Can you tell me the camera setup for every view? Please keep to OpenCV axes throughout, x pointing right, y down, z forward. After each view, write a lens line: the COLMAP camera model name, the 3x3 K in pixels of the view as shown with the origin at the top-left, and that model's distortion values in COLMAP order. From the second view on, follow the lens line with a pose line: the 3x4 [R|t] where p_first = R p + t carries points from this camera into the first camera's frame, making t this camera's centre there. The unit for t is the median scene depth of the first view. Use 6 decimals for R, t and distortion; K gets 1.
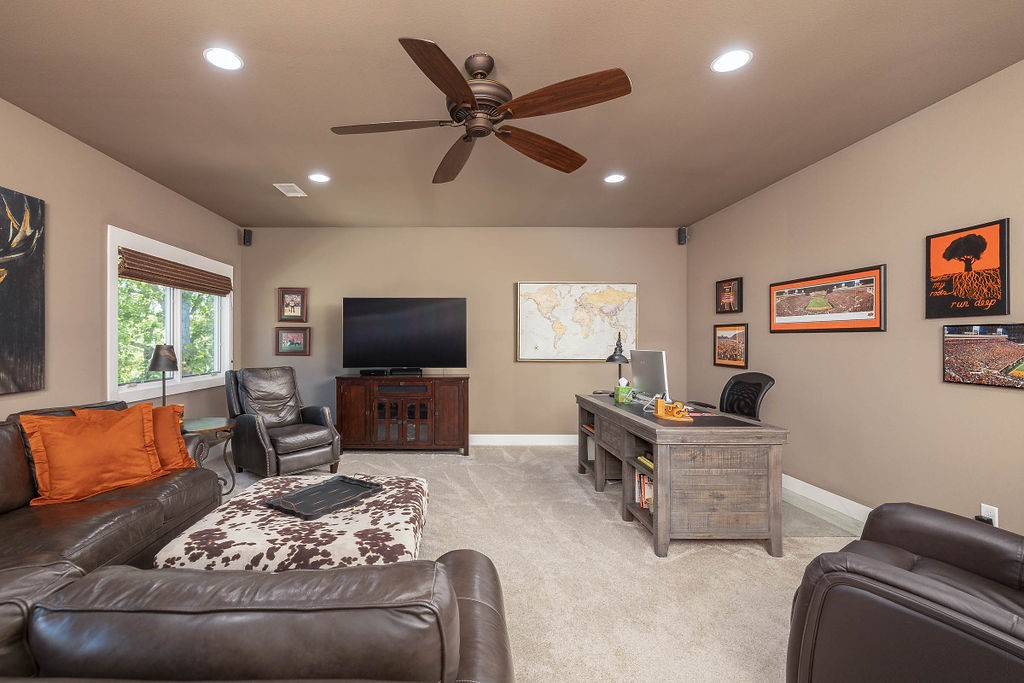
lens RADIAL K [[432.2, 0, 512.0], [0, 432.2, 341.5], [0, 0, 1]] dist [0.001062, 0.000314]
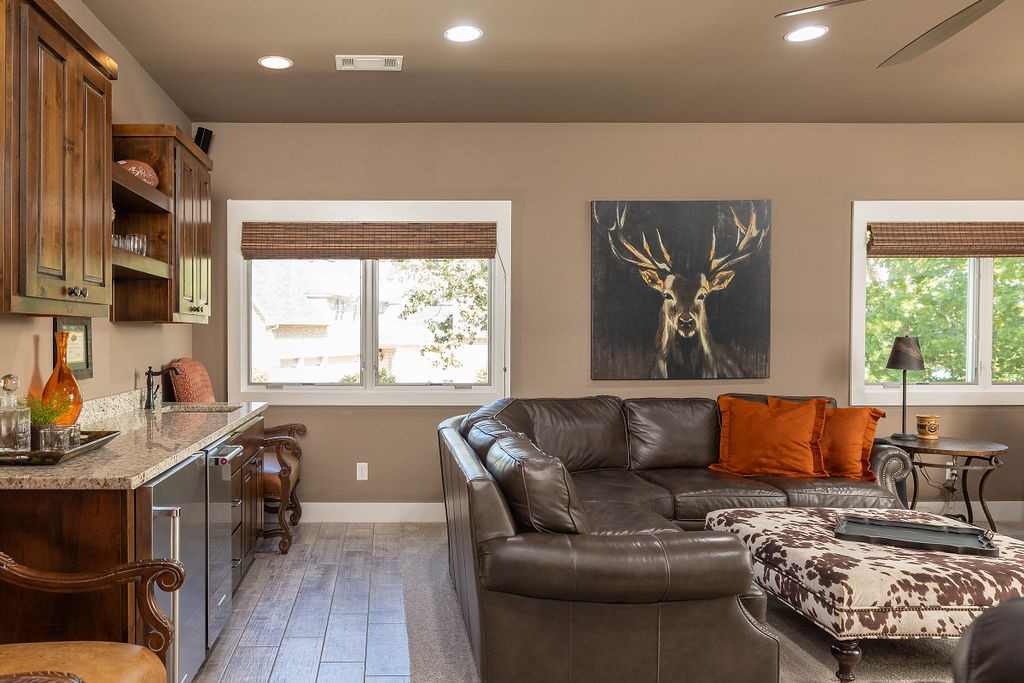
lens RADIAL K [[719.0, 0, 512.0], [0, 719.0, 341.5], [0, 0, 1]] dist [0.001951, 0.000910]
pose [[0.183017, 0.010029, -0.983059, 0.767415], [0.002574, 0.999940, 0.010681, -0.000423], [0.983106, -0.004486, 0.182980, 0.084853]]
